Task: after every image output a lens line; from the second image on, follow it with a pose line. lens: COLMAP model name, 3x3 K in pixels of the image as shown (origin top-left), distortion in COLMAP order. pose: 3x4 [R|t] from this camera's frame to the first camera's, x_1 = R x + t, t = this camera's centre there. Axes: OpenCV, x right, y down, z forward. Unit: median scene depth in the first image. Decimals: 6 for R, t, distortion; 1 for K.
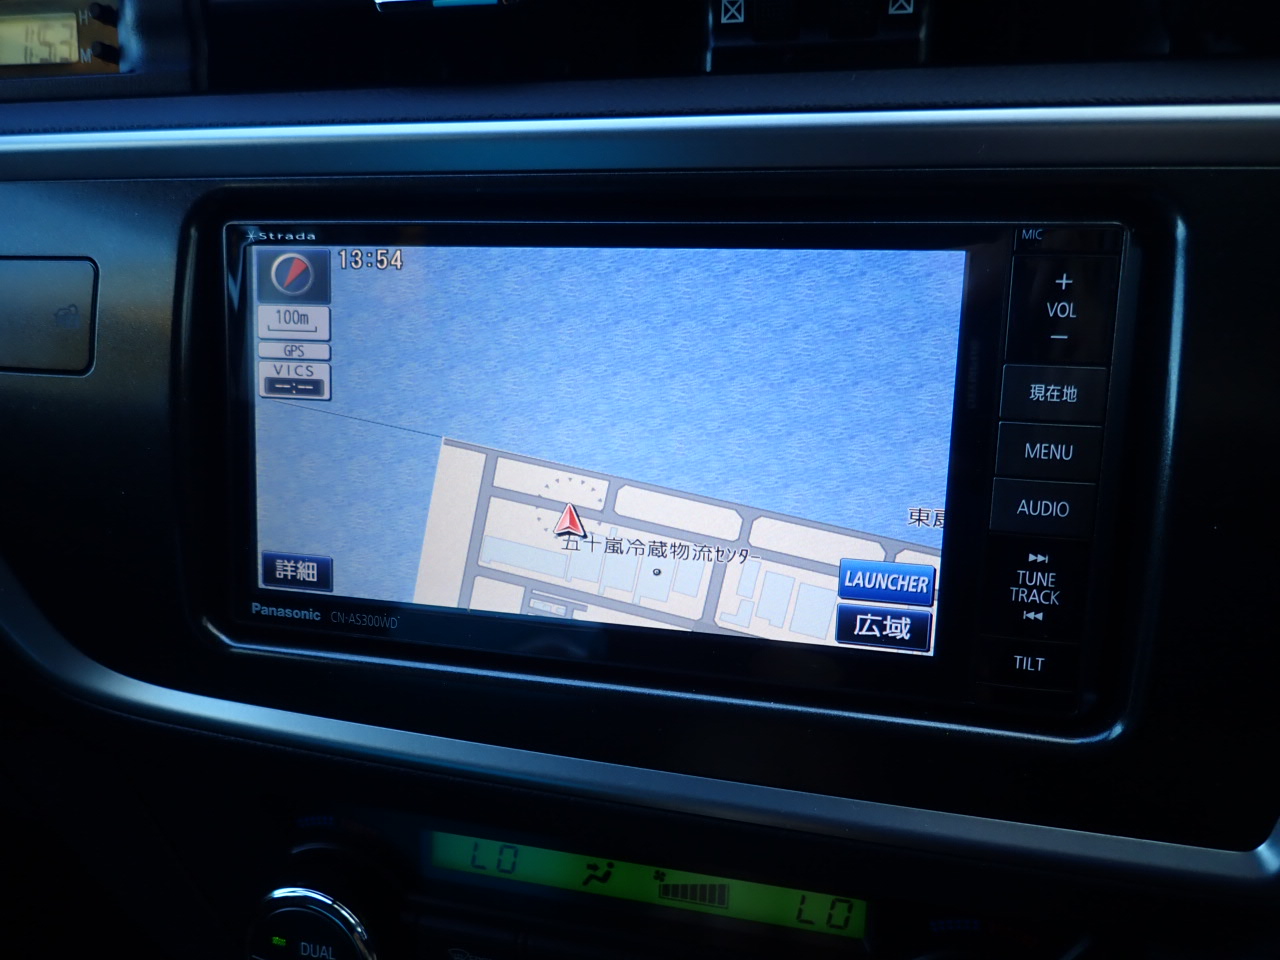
lens RADIAL K [[927.5, 0, 637.9], [0, 927.5, 476.3], [0, 0, 1]] dist [-0.000552, -0.014479]
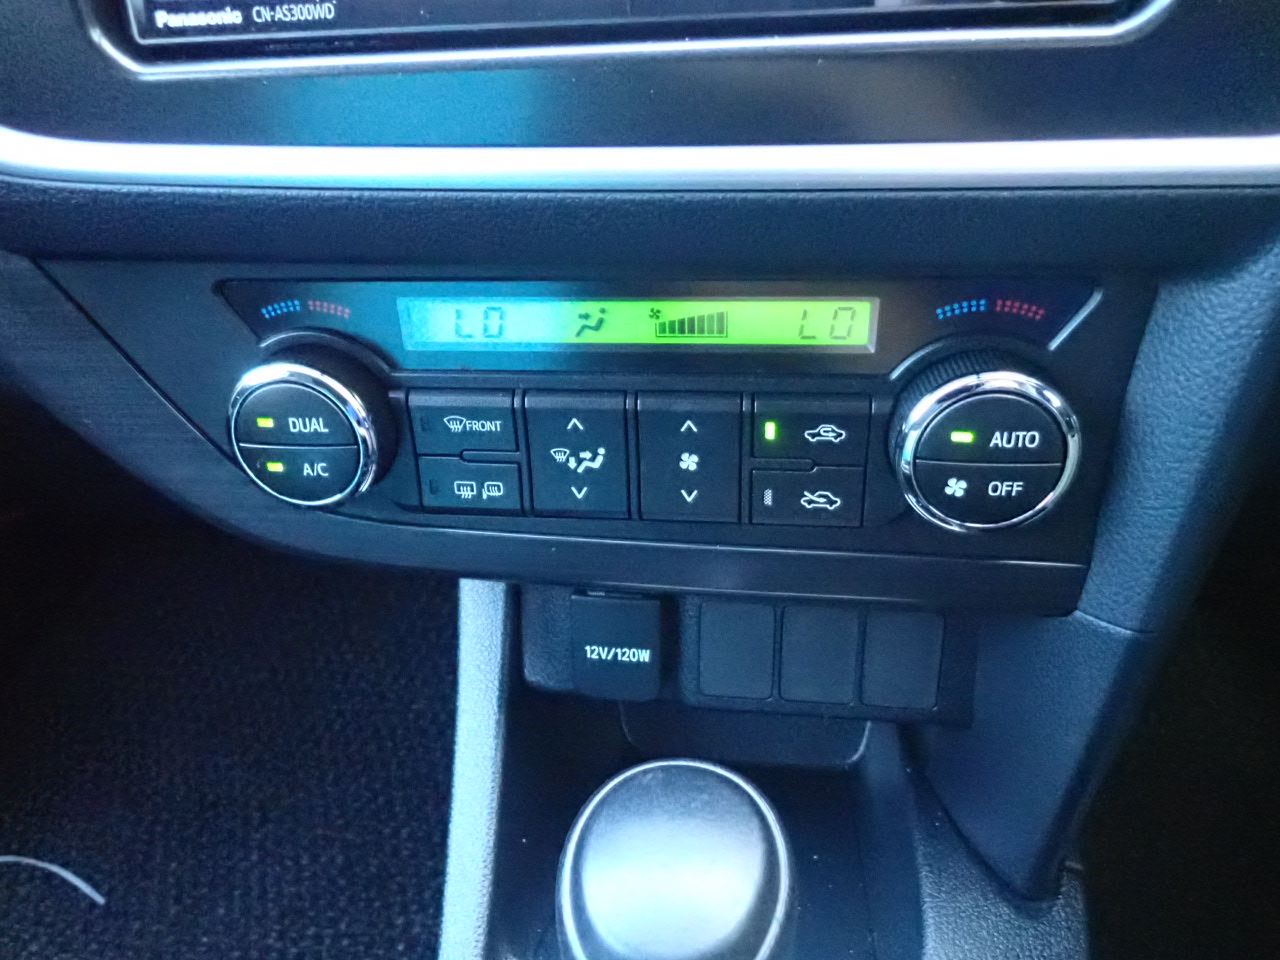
lens RADIAL K [[927.5, 0, 641.0], [0, 927.5, 480.5], [0, 0, 1]] dist [-0.000552, -0.014479]
pose [[0.993393, -0.099944, 0.056405, -0.064897], [0.079272, 0.952984, 0.292468, 0.323035], [-0.082984, -0.286064, 0.954610, 0.034956]]
